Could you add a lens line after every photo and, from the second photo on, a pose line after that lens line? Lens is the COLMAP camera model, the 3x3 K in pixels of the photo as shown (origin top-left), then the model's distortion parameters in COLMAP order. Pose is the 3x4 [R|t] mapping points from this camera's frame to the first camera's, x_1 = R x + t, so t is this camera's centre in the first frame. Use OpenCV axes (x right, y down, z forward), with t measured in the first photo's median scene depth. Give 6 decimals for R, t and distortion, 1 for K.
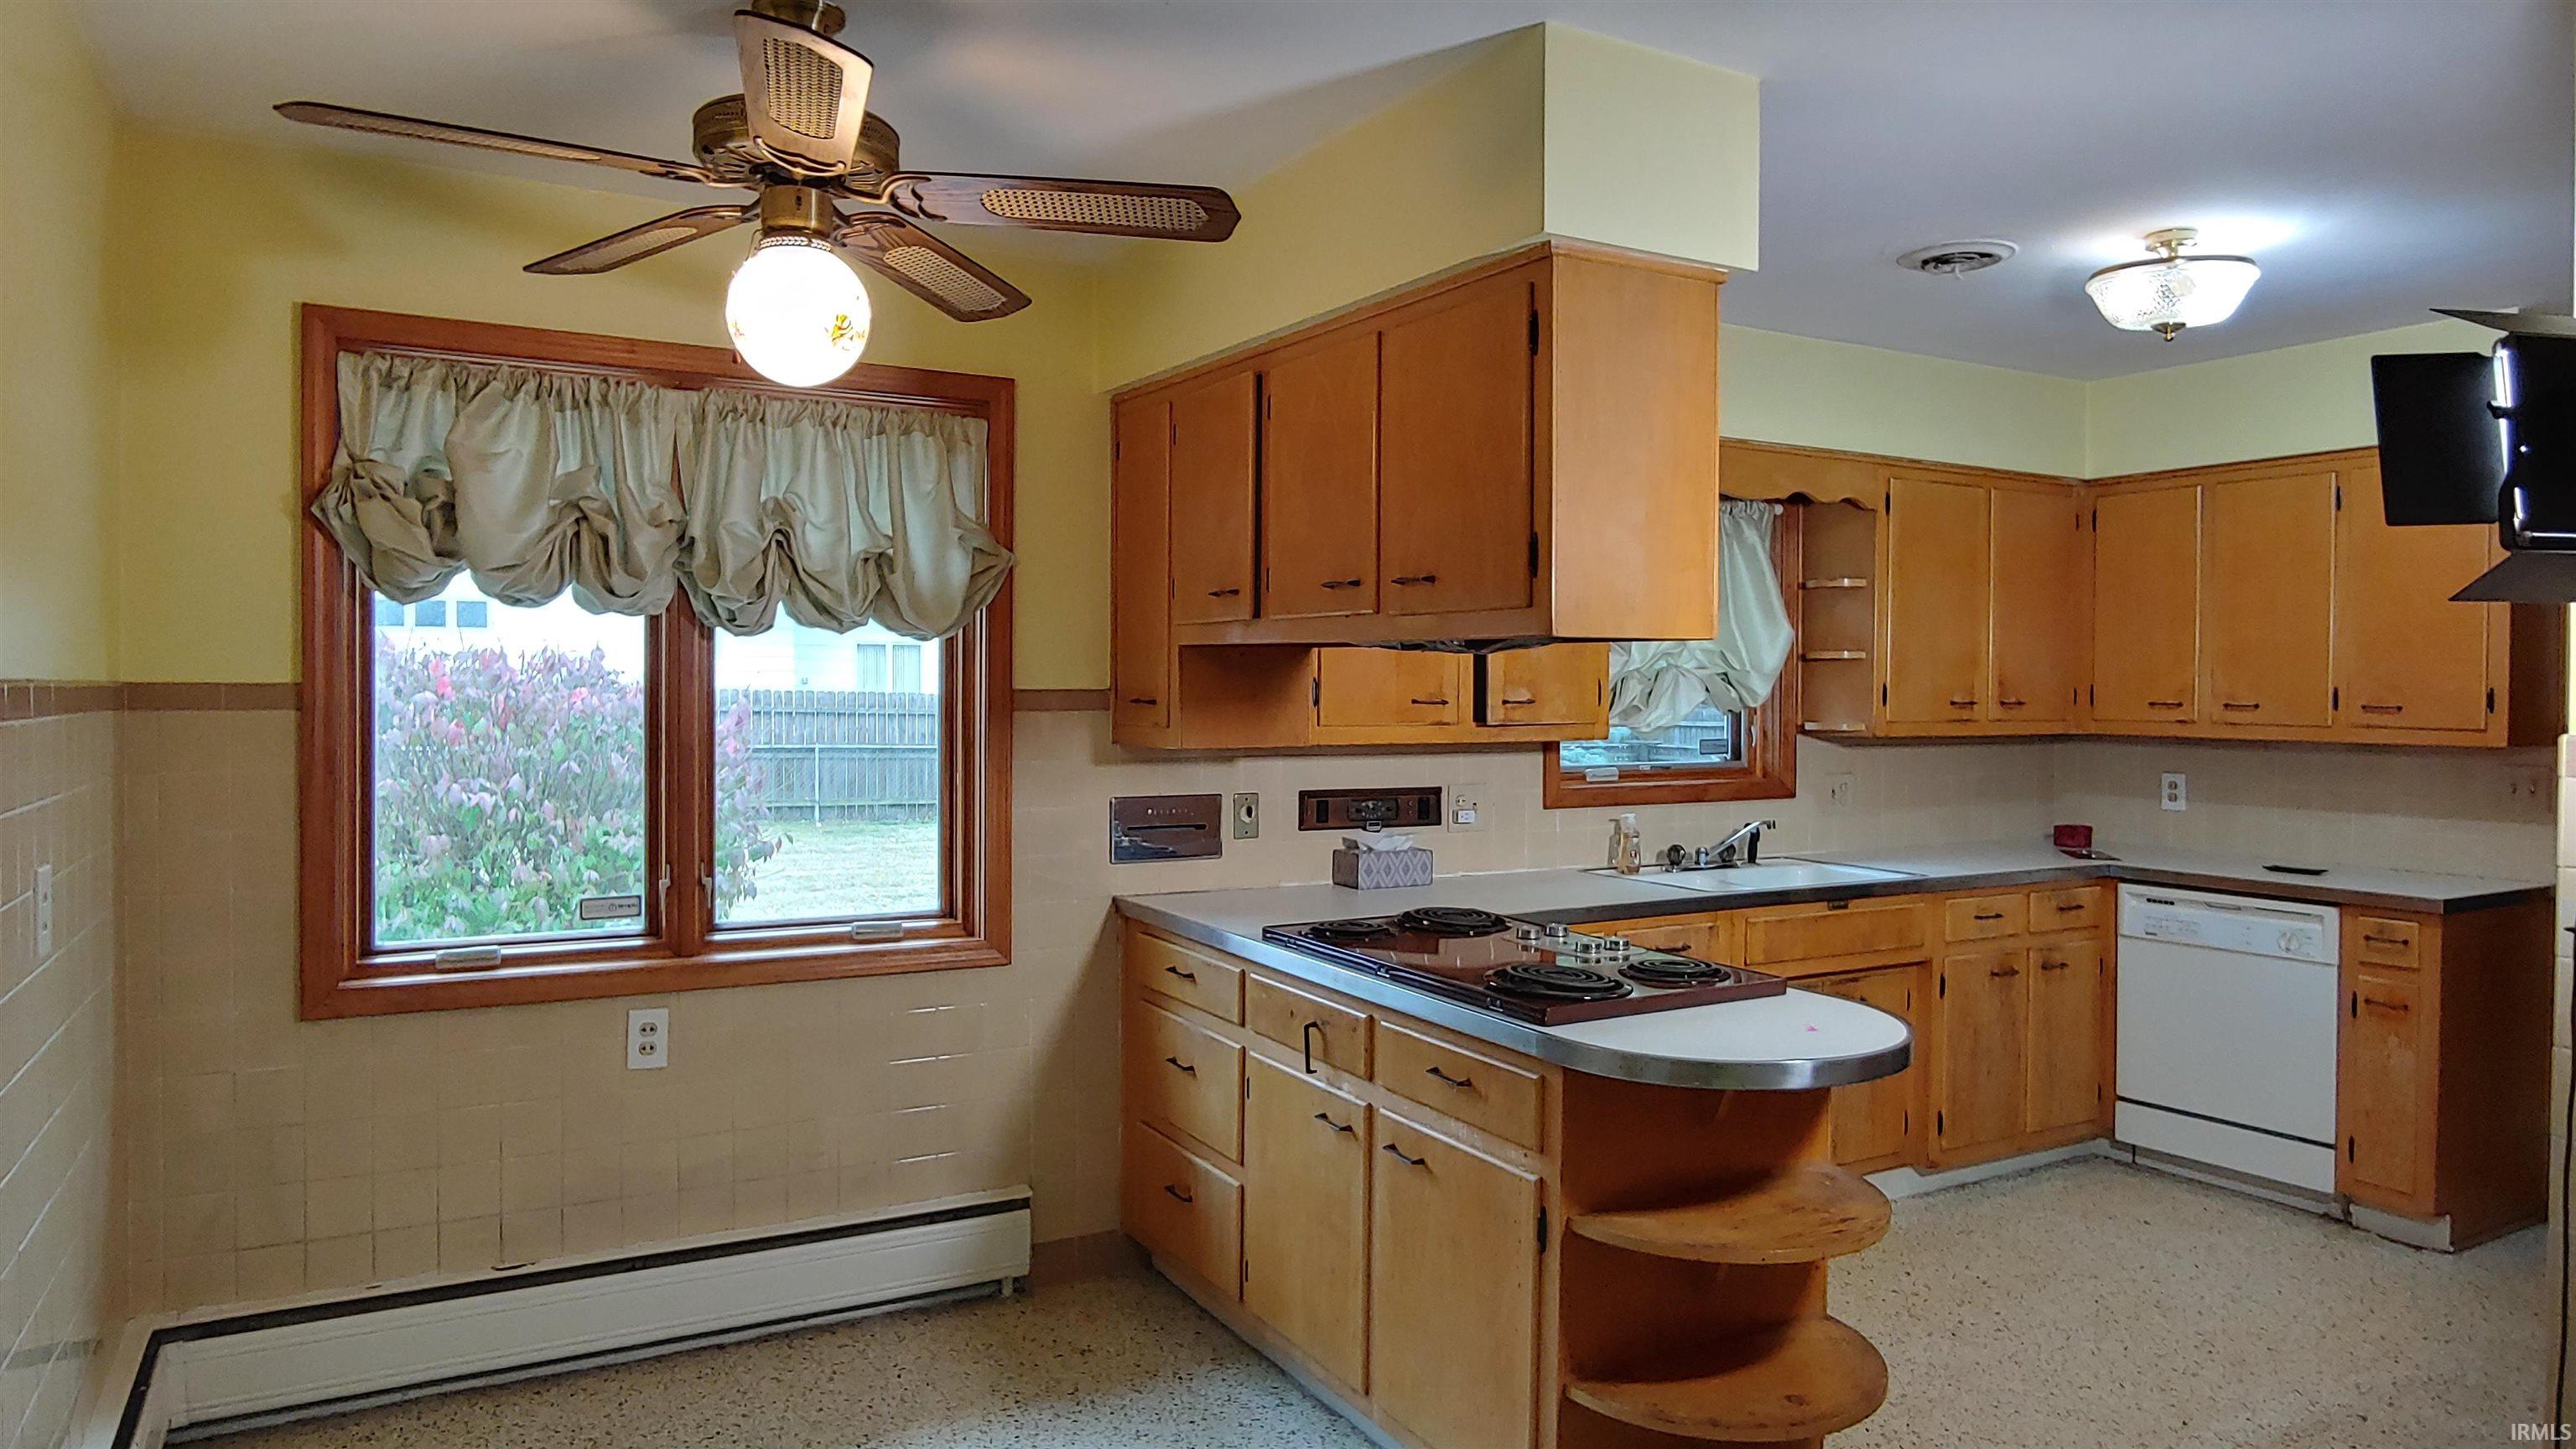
lens RADIAL K [[1612.3, 0, 1280.0], [0, 1612.3, 717.2], [0, 0, 1]] dist [-0.015259, 0.012868]
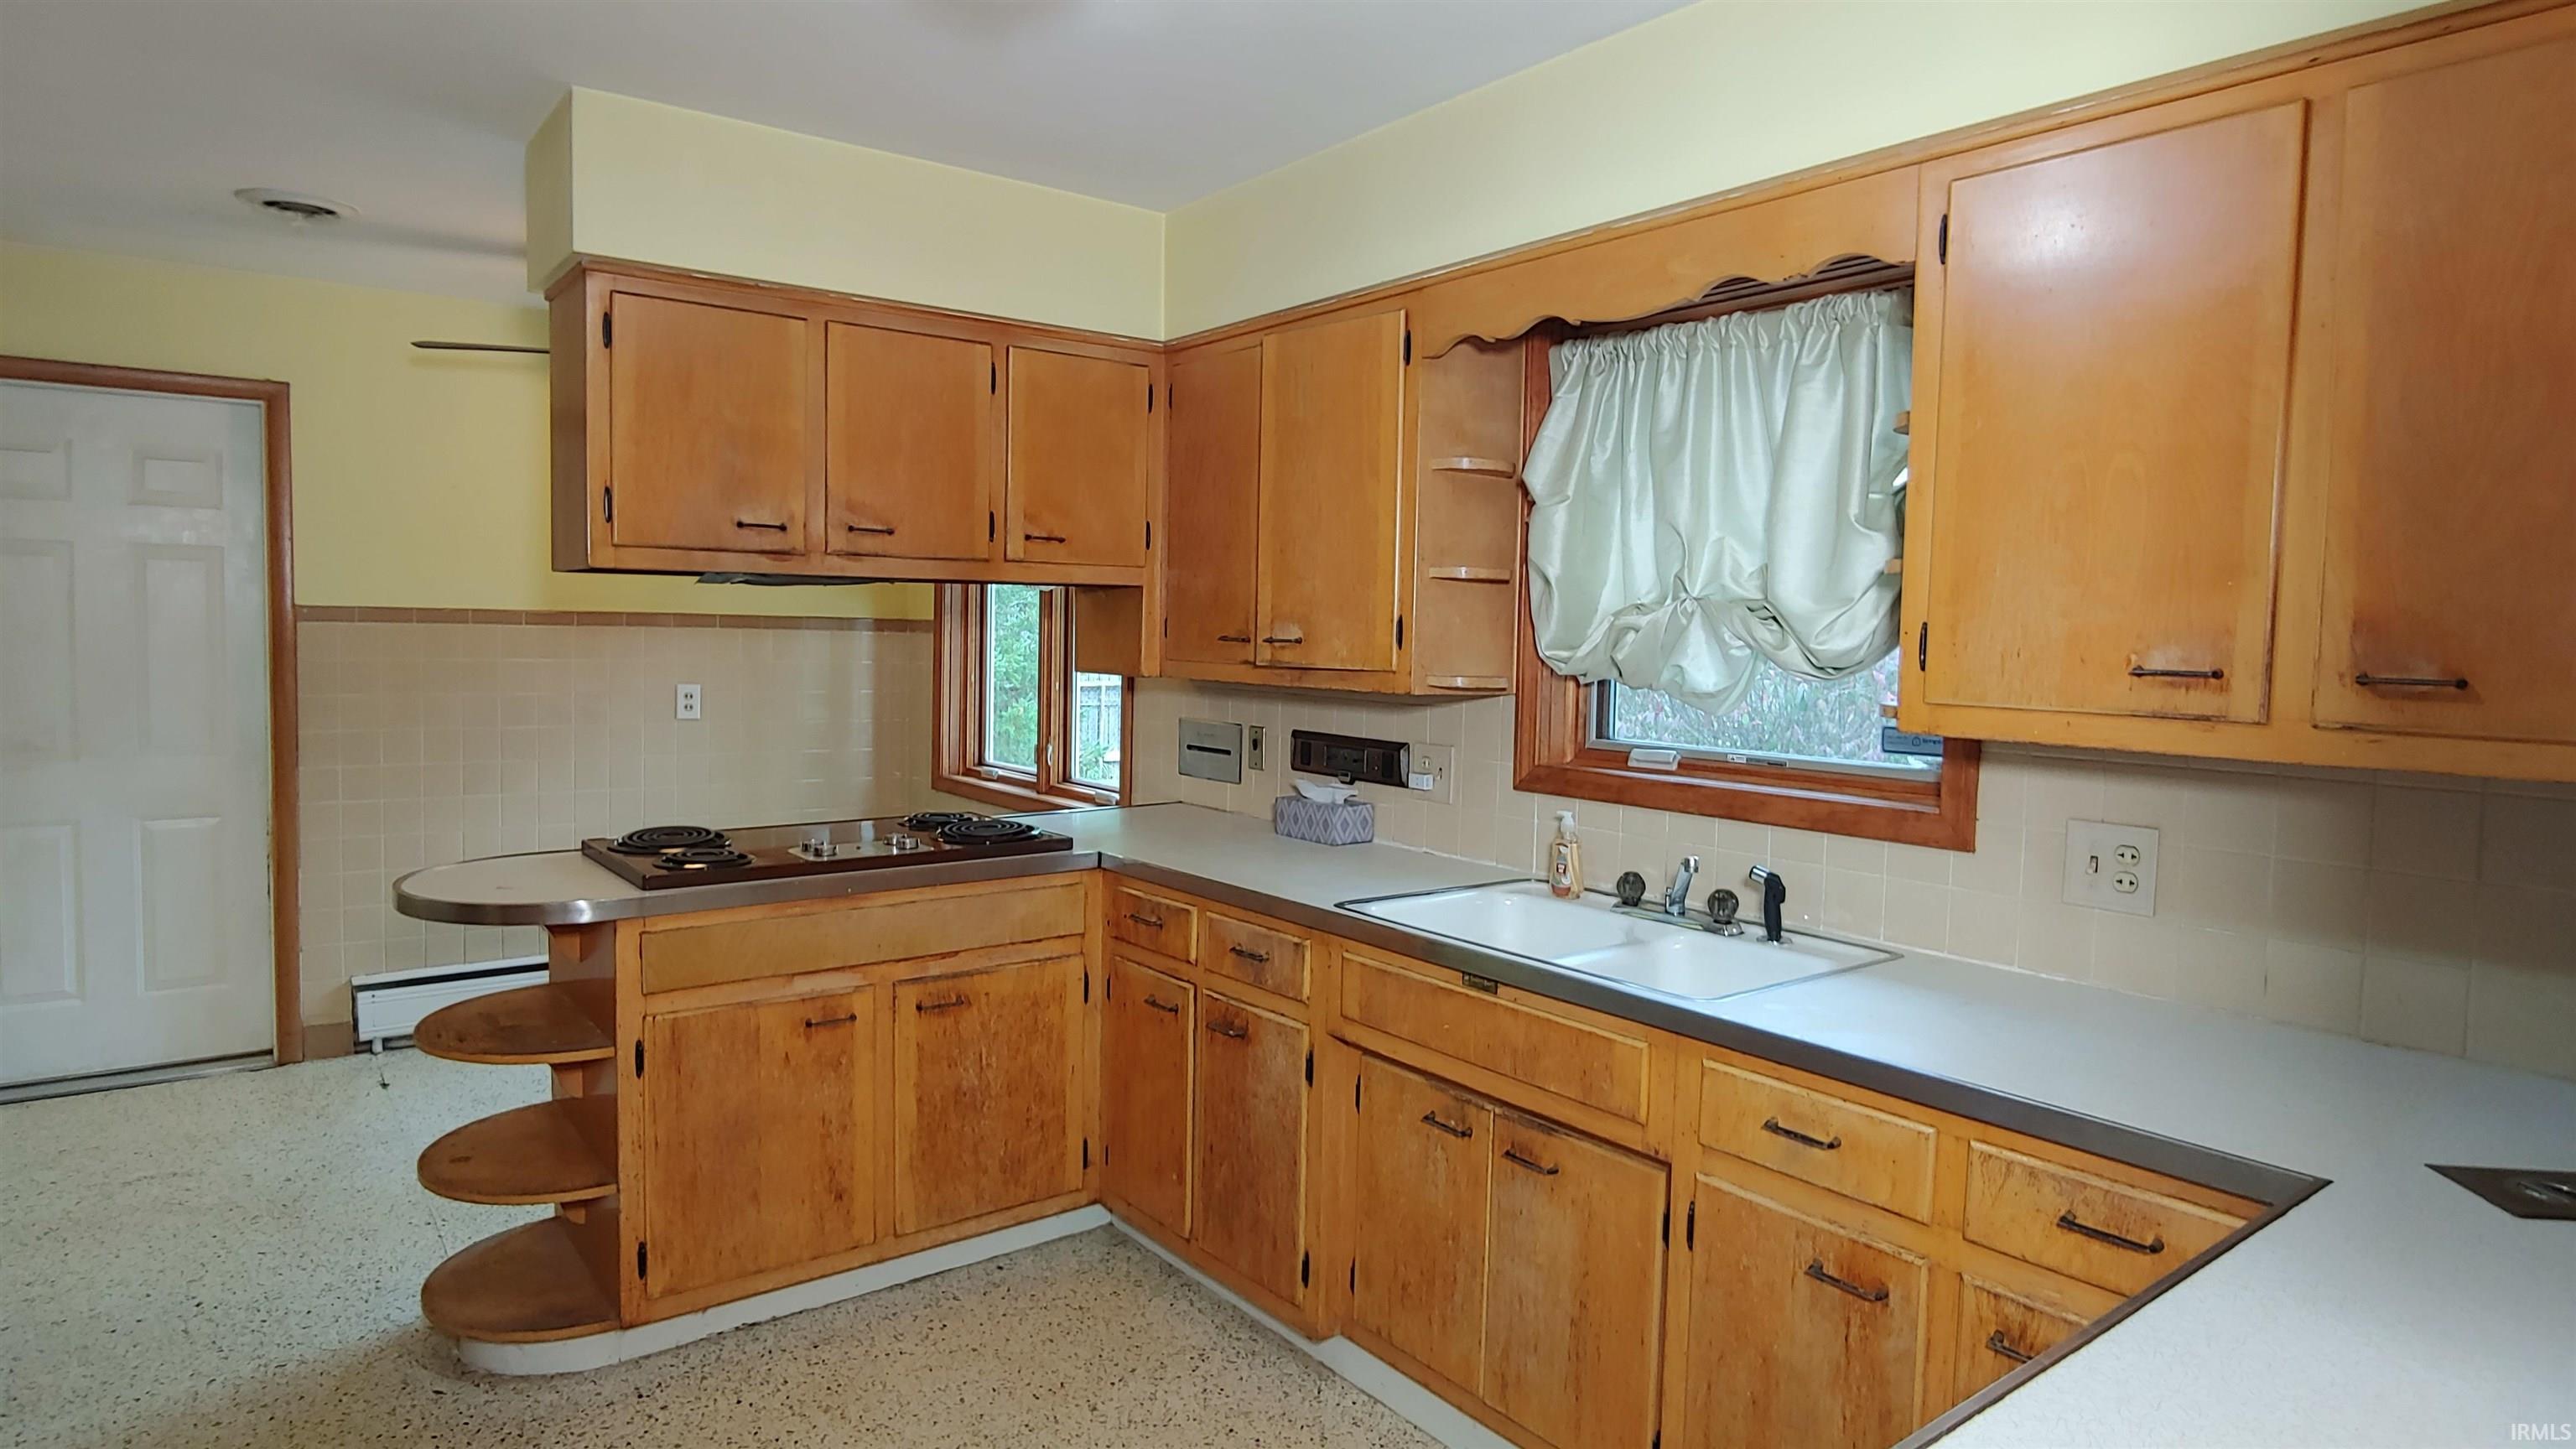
lens RADIAL K [[1430.8, 0, 1288.0], [0, 1430.8, 724.5], [0, 0, 1]] dist [-0.015166, -0.000312]
pose [[0.136335, 0.062898, -0.988664, 0.984359], [-0.040441, 0.997504, 0.057884, -0.010095], [0.989837, 0.032091, 0.138538, 0.969201]]
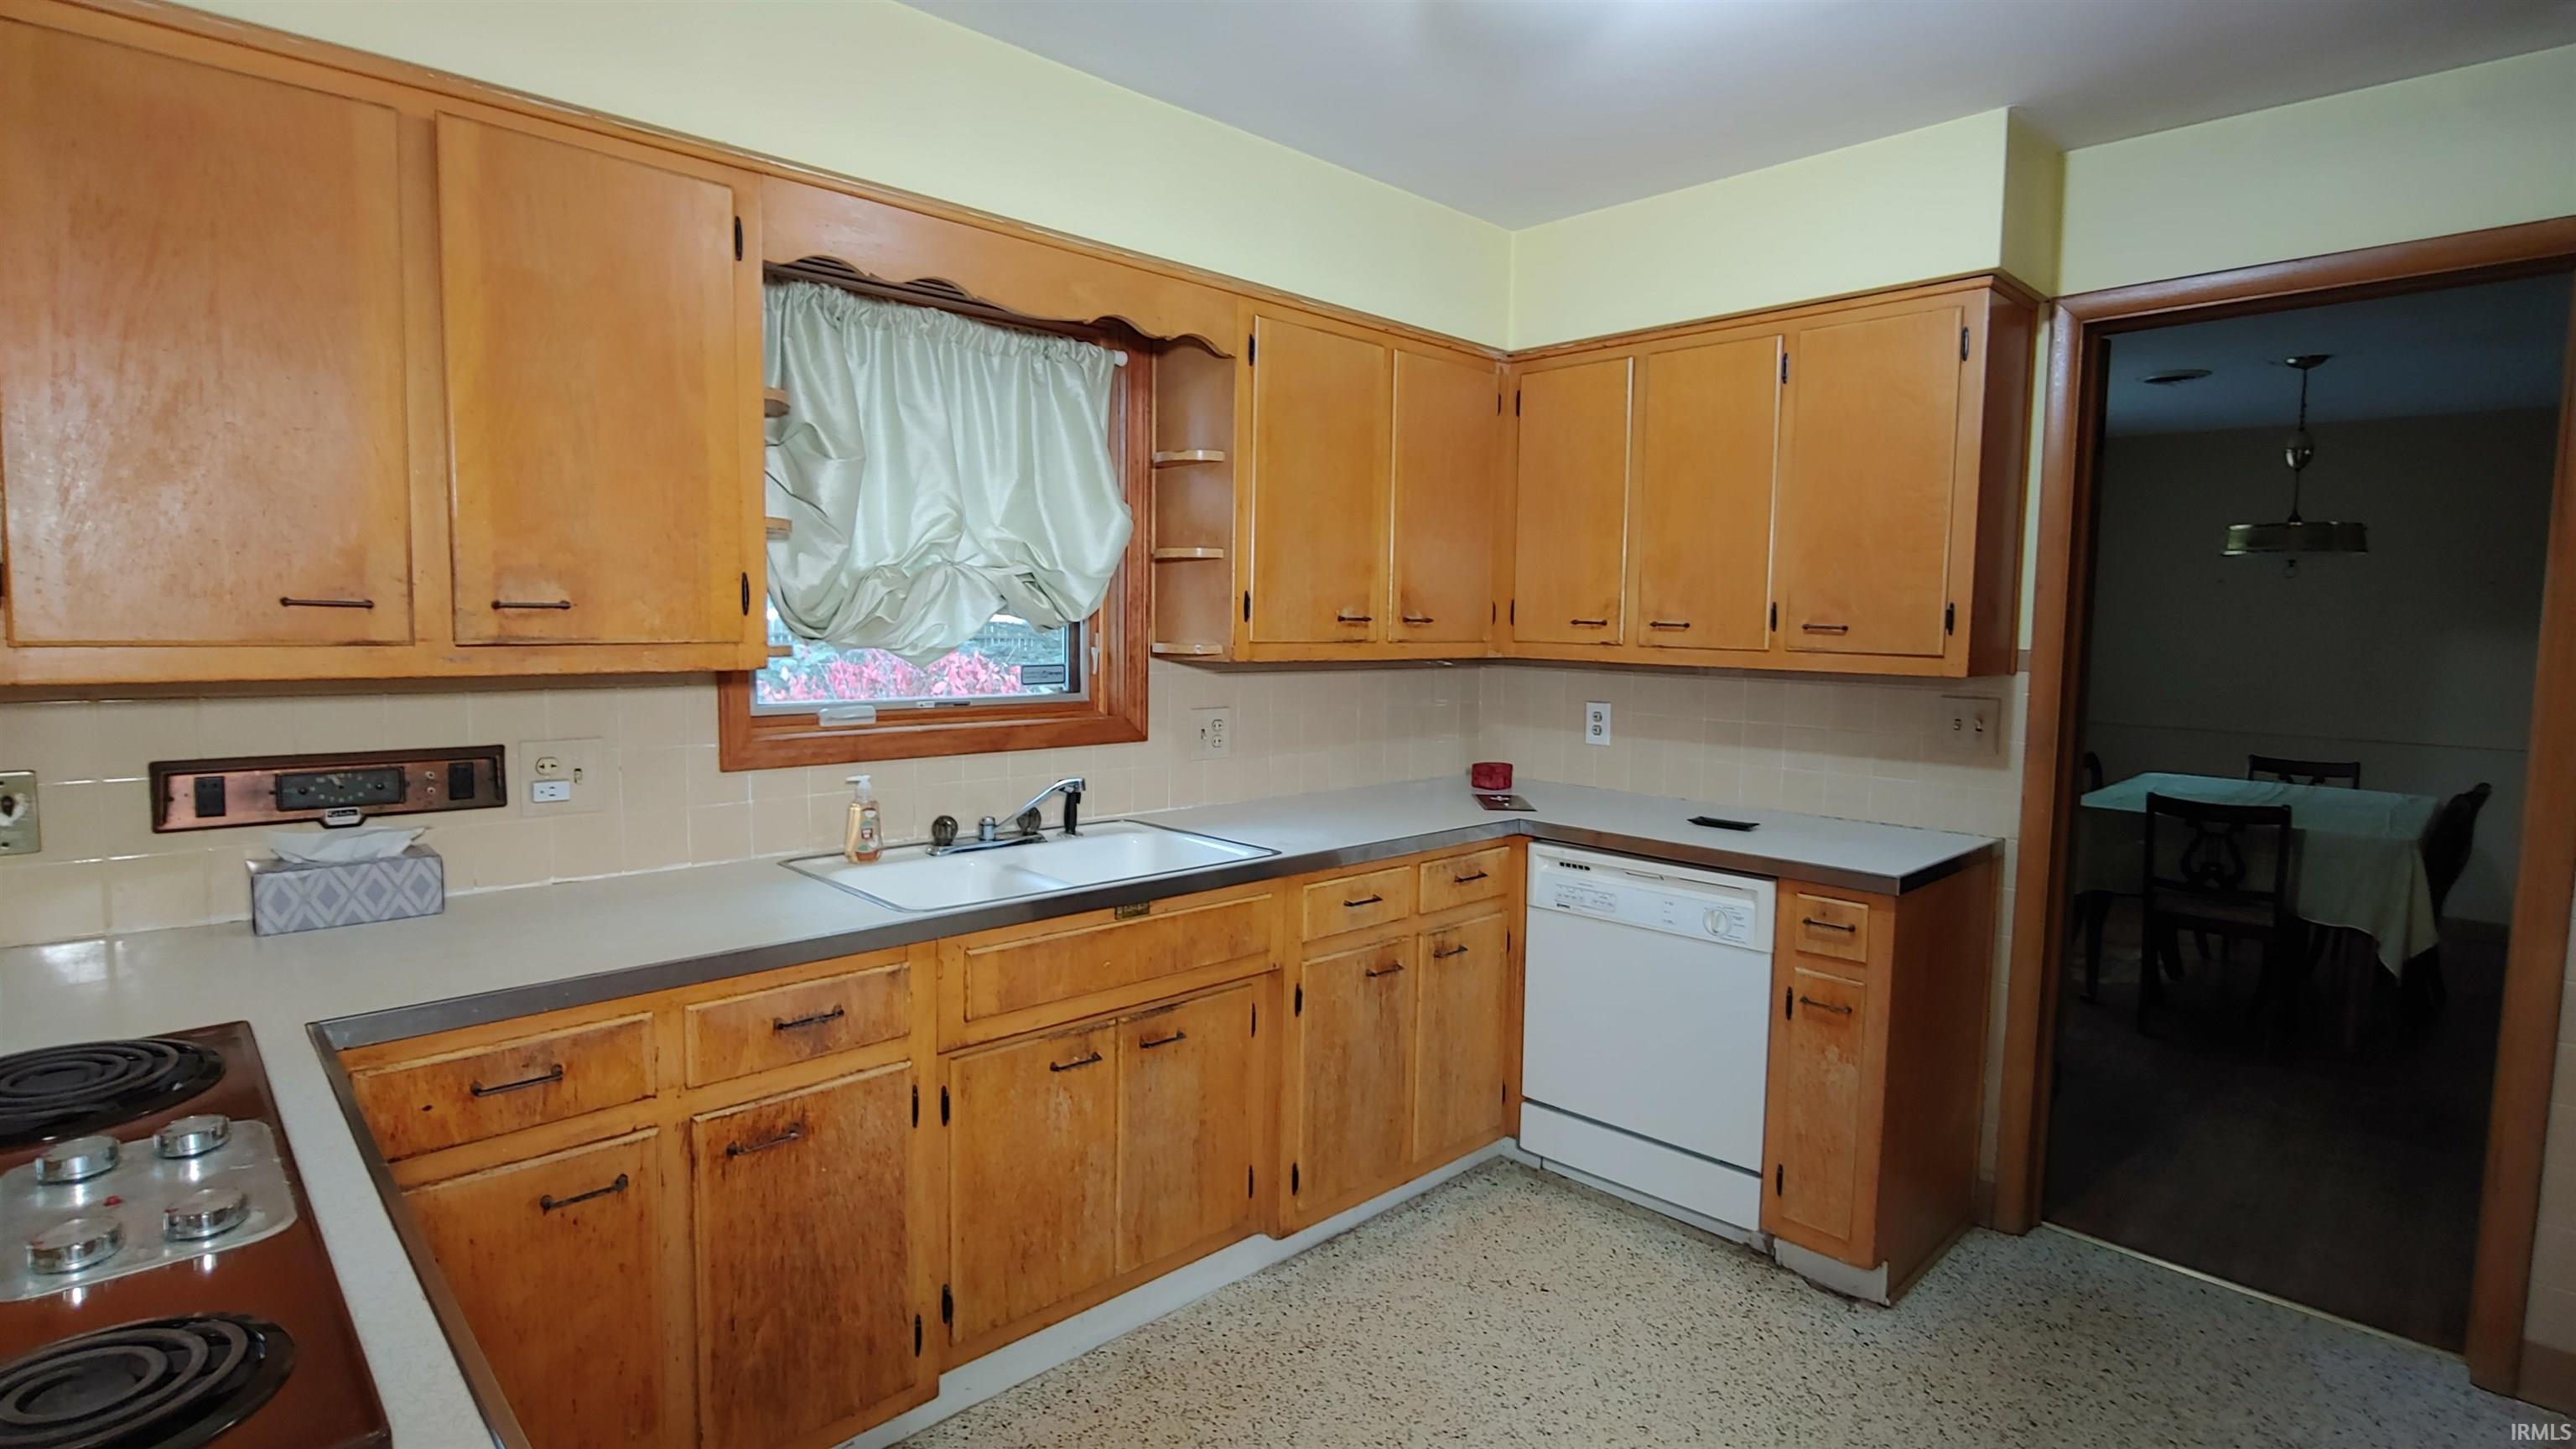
lens RADIAL K [[1242.0, 0, 1288.0], [0, 1242.0, 724.5], [0, 0, 1]] dist [-0.011874, 0.000738]
pose [[0.970579, -0.011896, 0.240489, 0.324742], [-0.005006, 0.997566, 0.069546, 0.000867], [-0.240731, -0.068704, 0.968157, 0.545695]]
